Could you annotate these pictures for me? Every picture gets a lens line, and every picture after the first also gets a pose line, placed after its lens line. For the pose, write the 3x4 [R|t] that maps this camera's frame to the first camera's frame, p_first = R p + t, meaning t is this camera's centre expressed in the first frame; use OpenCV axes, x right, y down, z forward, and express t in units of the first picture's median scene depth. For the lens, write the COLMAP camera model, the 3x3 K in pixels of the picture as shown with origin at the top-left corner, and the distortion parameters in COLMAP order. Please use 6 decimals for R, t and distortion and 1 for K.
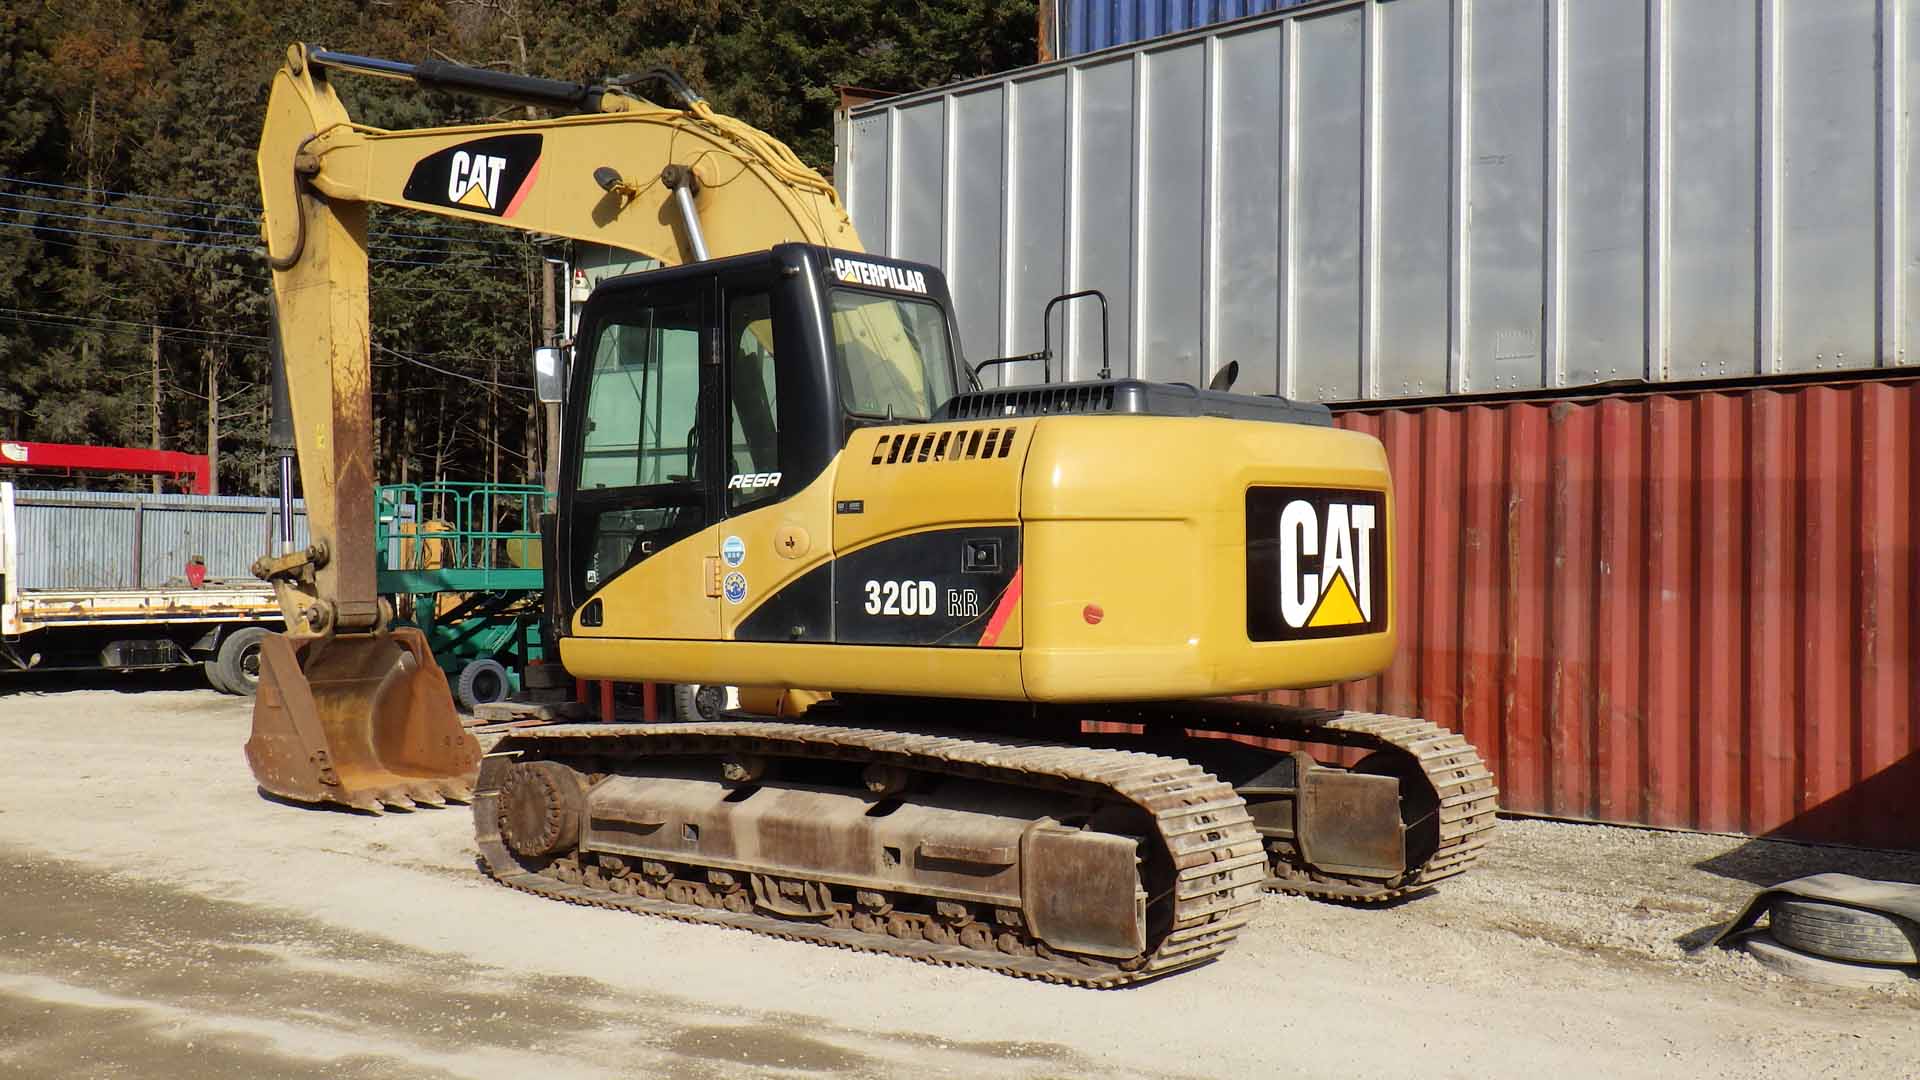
lens RADIAL K [[1917.2, 0, 944.2], [0, 1917.2, 537.3], [0, 0, 1]] dist [-0.012862, 0.000000]
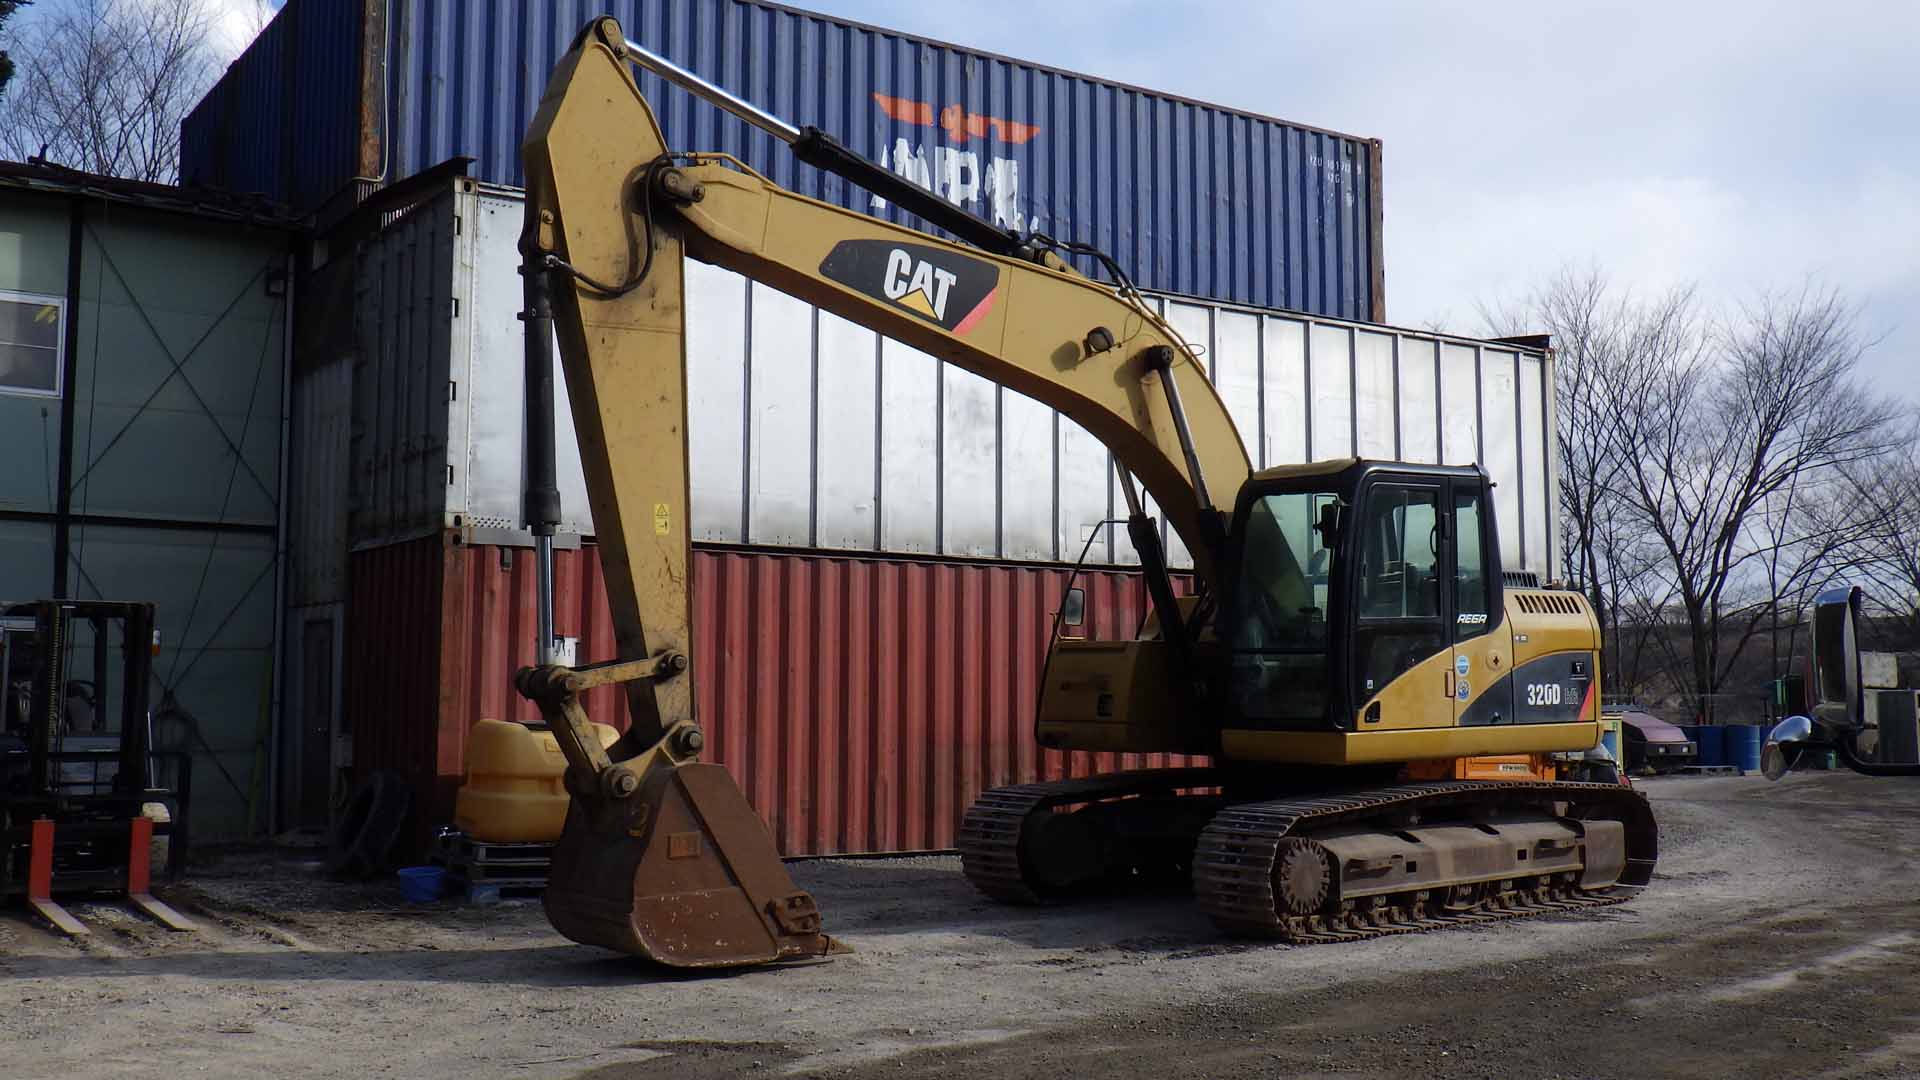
lens RADIAL K [[1917.2, 0, 897.4], [0, 1917.2, 491.2], [0, 0, 1]] dist [-0.012862, 0.000000]
pose [[0.216370, 0.094164, 0.971760, -1.558092], [-0.010824, 0.995508, -0.094056, 0.015968], [-0.976251, 0.009832, 0.216417, 1.038811]]
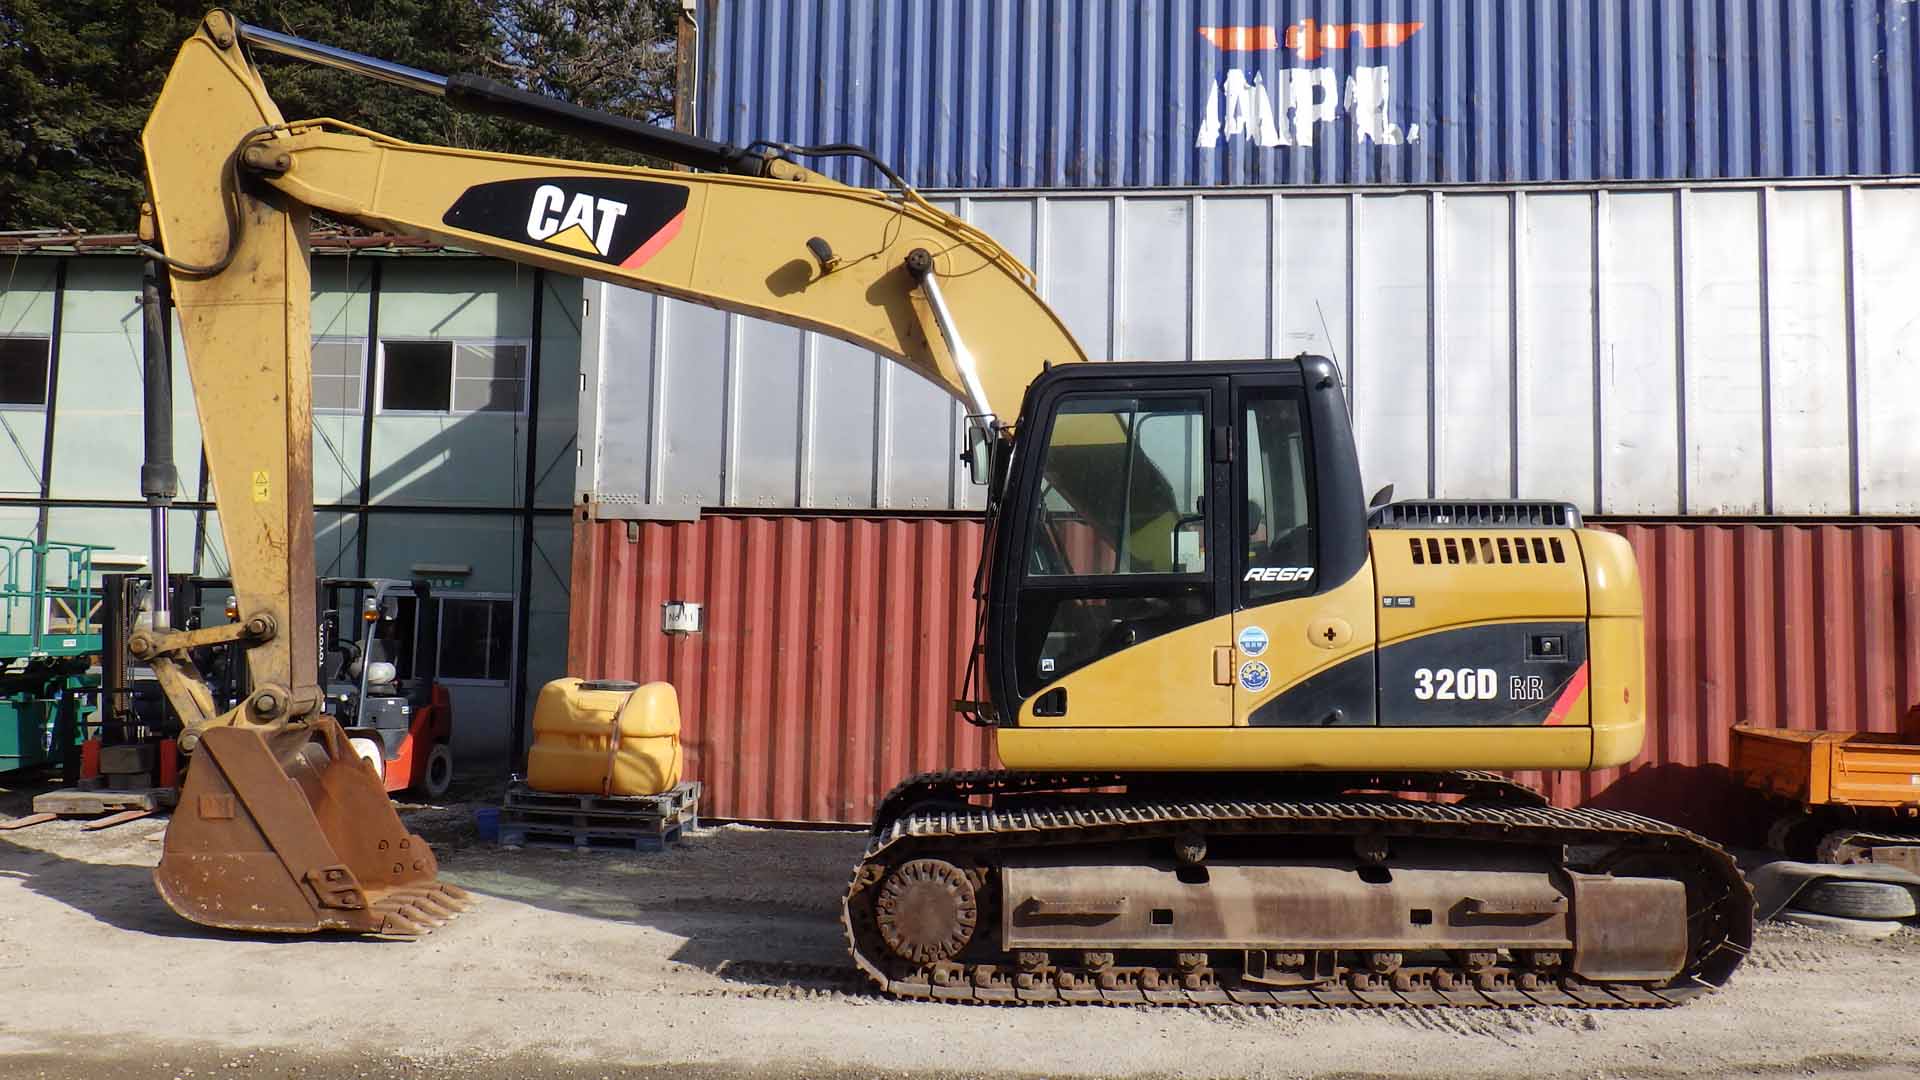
lens RADIAL K [[1574.4, 0, 978.2], [0, 1574.4, 524.2], [0, 0, 1]] dist [-0.015396, 0.015336]
pose [[0.779474, 0.049549, 0.624472, -0.721314], [-0.017166, 0.998182, -0.057775, -0.003641], [-0.626199, 0.034314, 0.778908, 0.396006]]
